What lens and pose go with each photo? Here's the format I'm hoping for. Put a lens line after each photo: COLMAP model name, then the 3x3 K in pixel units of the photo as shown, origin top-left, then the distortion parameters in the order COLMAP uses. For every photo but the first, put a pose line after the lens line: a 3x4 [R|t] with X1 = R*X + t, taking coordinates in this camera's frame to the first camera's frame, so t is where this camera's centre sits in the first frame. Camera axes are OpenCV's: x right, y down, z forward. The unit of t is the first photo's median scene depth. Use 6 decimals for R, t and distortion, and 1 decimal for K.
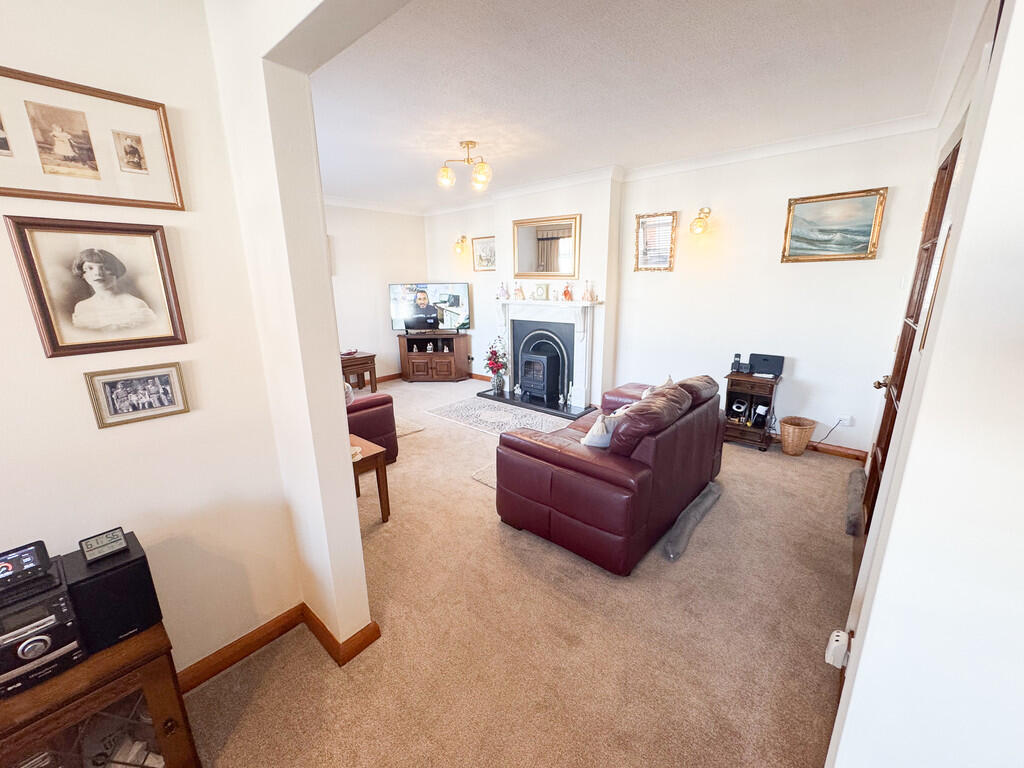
lens RADIAL K [[410.7, 0, 507.6], [0, 410.7, 384.0], [0, 0, 1]] dist [-0.001965, -0.000064]
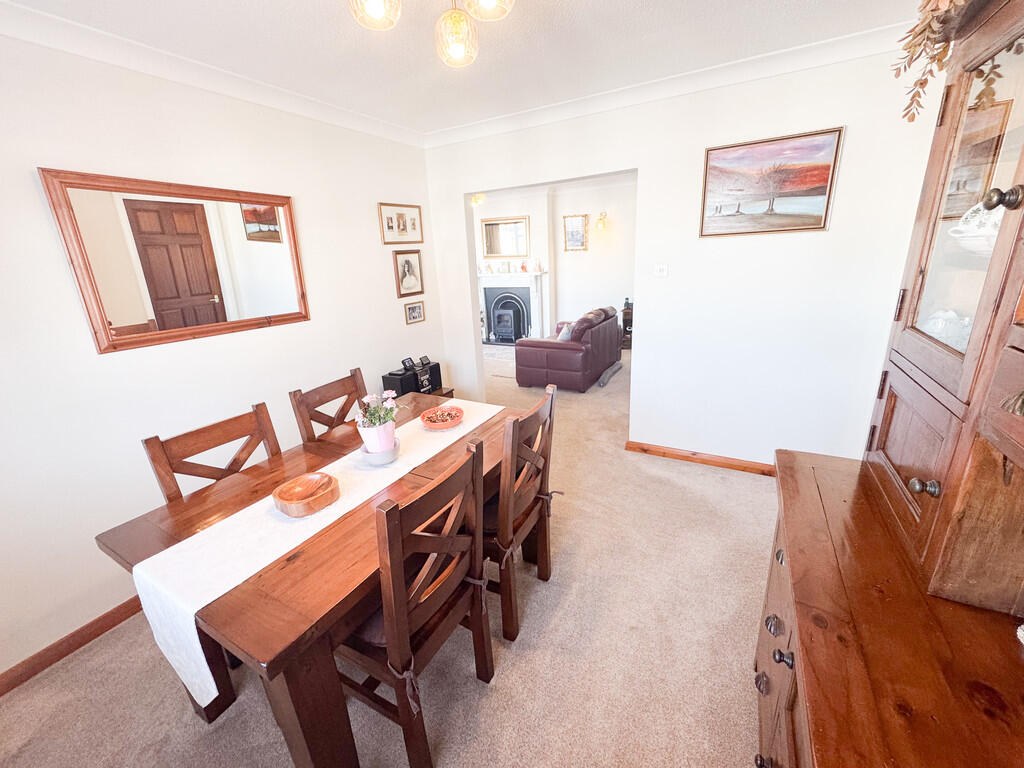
lens RADIAL K [[410.7, 0, 512.8], [0, 410.7, 380.5], [0, 0, 1]] dist [-0.001965, -0.000064]
pose [[0.975001, -0.100260, 0.198294, -0.529127], [0.089967, 0.994119, 0.060277, 0.228012], [-0.203171, -0.040931, 0.978287, -1.123589]]
